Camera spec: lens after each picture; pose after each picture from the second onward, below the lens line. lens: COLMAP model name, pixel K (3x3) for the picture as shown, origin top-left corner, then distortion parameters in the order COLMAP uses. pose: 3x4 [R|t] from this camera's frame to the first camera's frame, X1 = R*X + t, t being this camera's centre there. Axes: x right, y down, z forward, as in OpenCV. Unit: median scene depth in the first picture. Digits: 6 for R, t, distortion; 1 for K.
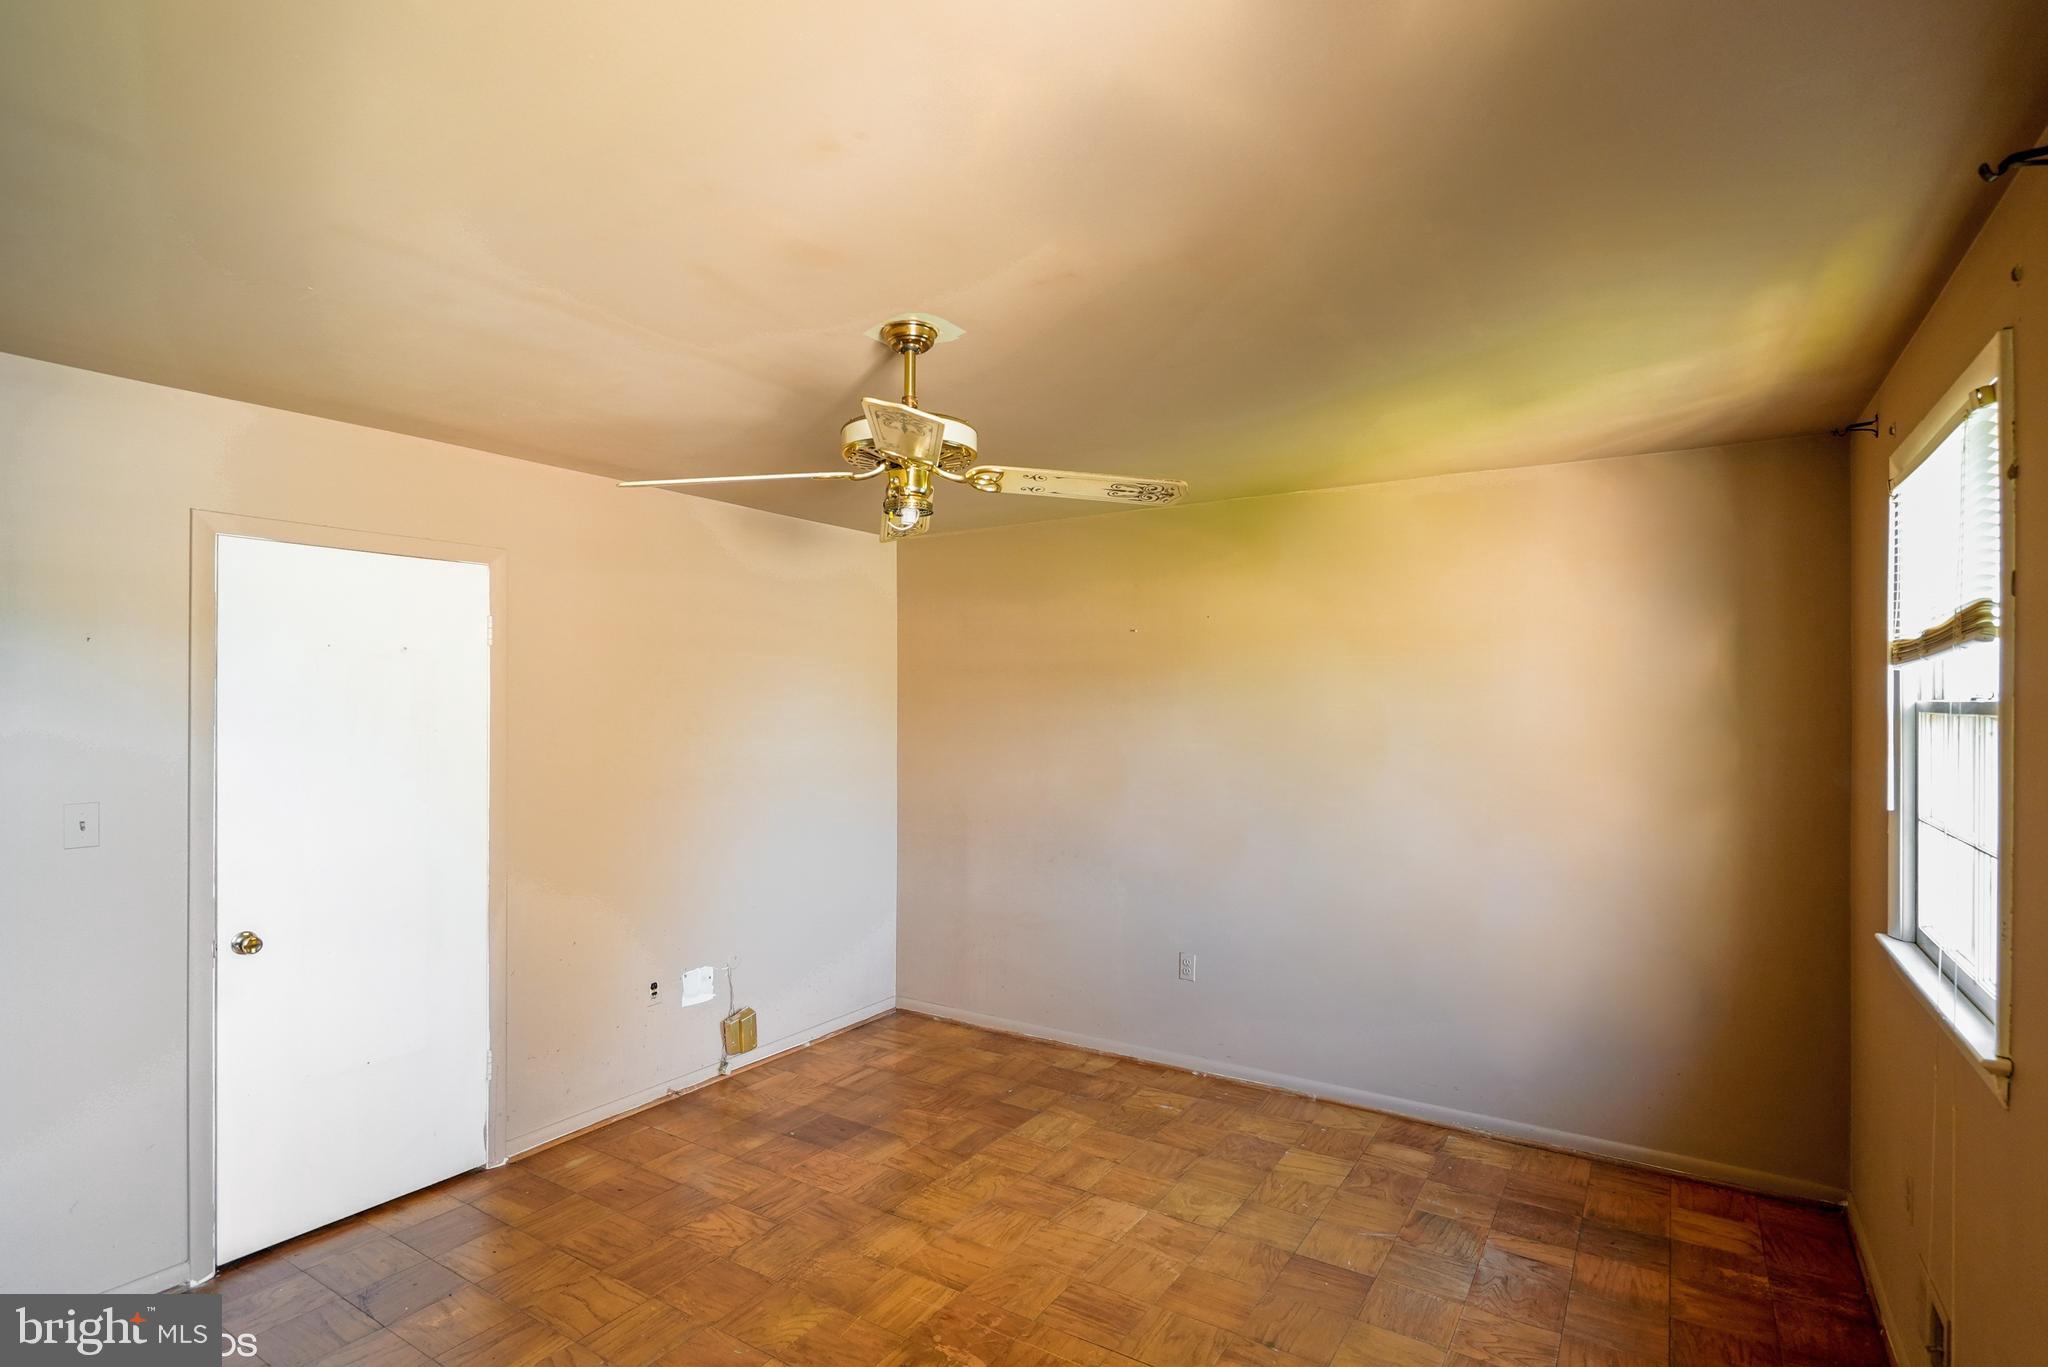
lens RADIAL K [[996.8, 0, 1016.0], [0, 996.8, 691.7], [0, 0, 1]] dist [0.001723, -0.000095]
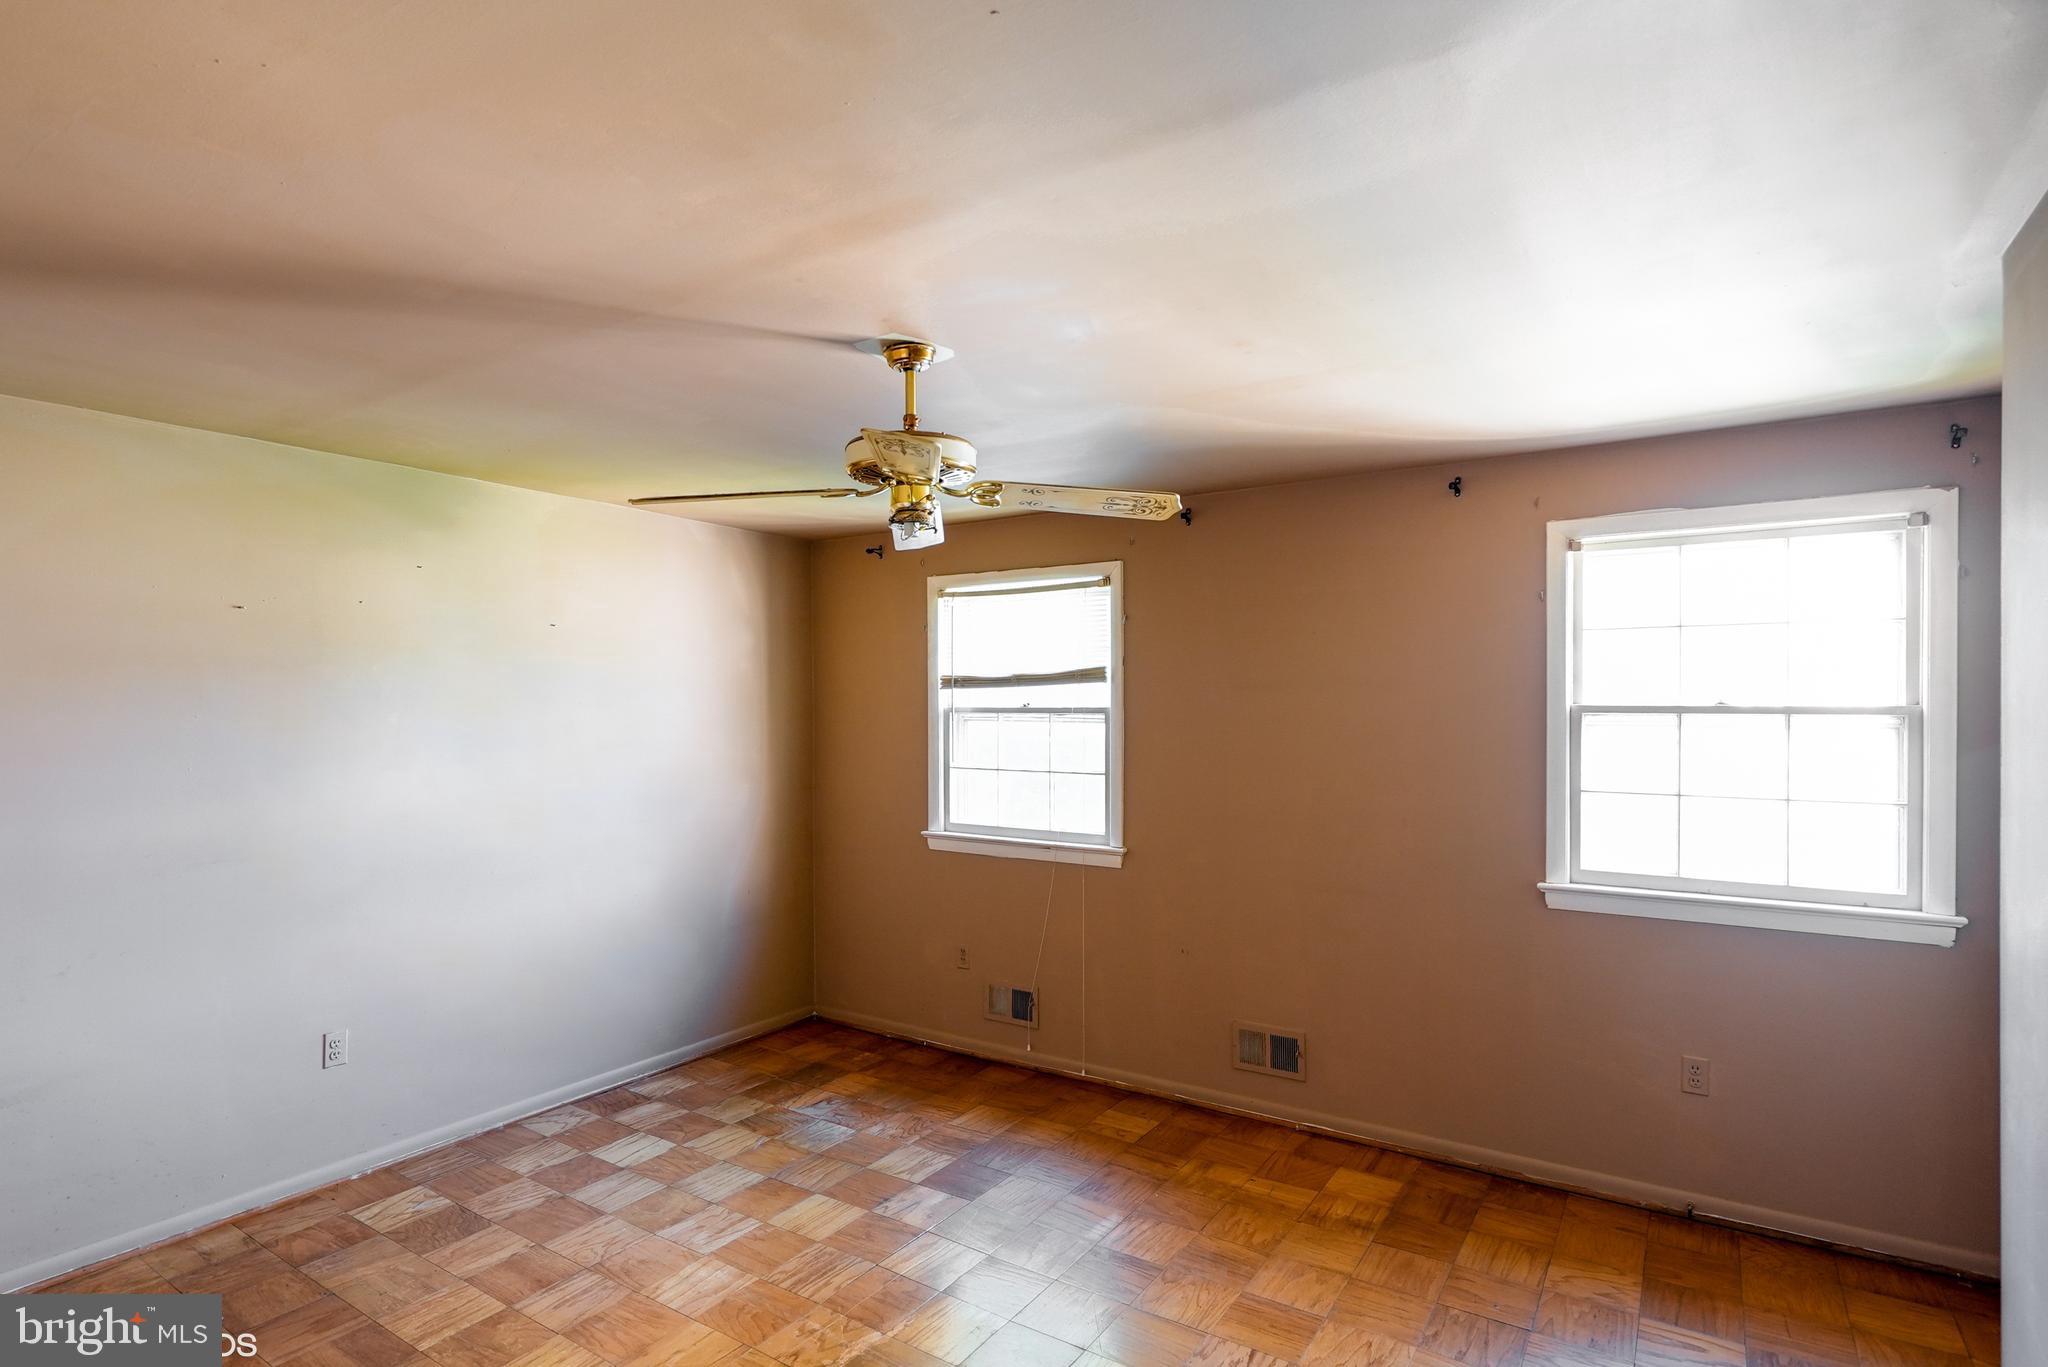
lens RADIAL K [[996.8, 0, 1044.2], [0, 996.8, 722.4], [0, 0, 1]] dist [0.001723, -0.000095]
pose [[0.005283, -0.006751, 0.999963, -0.737256], [-0.014096, 0.999877, 0.006825, 0.016835], [-0.999887, -0.014132, 0.005187, 0.569750]]
